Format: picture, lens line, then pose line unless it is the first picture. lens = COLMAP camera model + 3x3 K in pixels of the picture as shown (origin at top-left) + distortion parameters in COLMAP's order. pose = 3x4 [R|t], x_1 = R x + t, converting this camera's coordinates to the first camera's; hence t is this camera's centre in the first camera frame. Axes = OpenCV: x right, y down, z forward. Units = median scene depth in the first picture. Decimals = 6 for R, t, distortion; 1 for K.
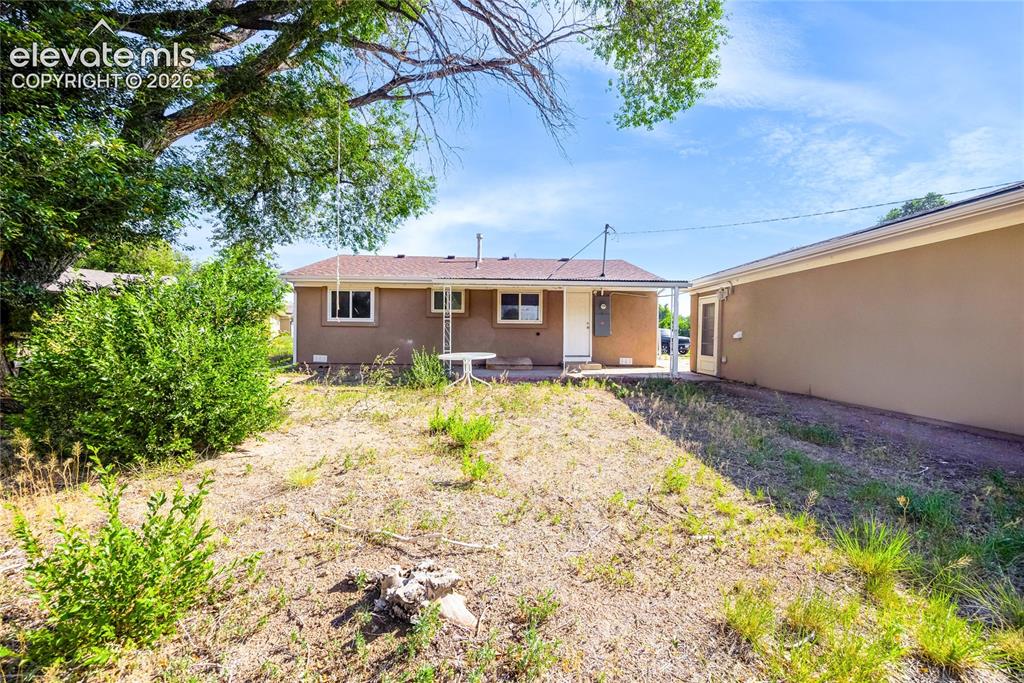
lens RADIAL K [[409.3, 0, 508.2], [0, 409.3, 336.7], [0, 0, 1]] dist [0.000546, -0.000031]
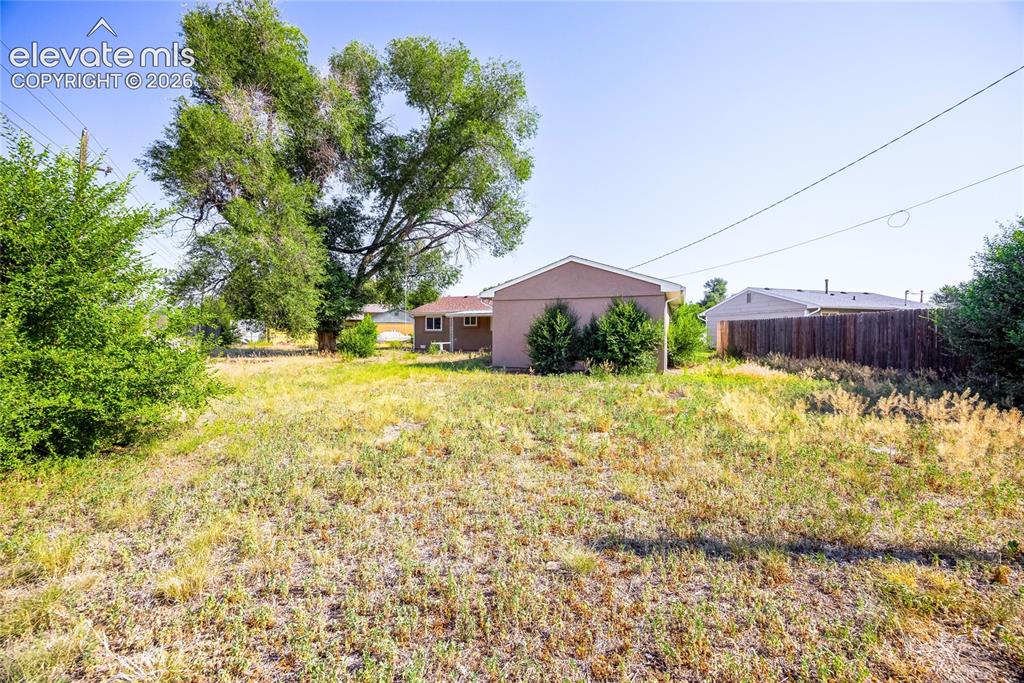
lens RADIAL K [[409.3, 0, 508.2], [0, 409.3, 336.7], [0, 0, 1]] dist [0.000546, -0.000031]
pose [[0.910175, -0.000286, -0.414224, 0.874205], [-0.003295, 0.999963, -0.007931, 0.011890], [0.414211, 0.008584, 0.910140, -0.834345]]
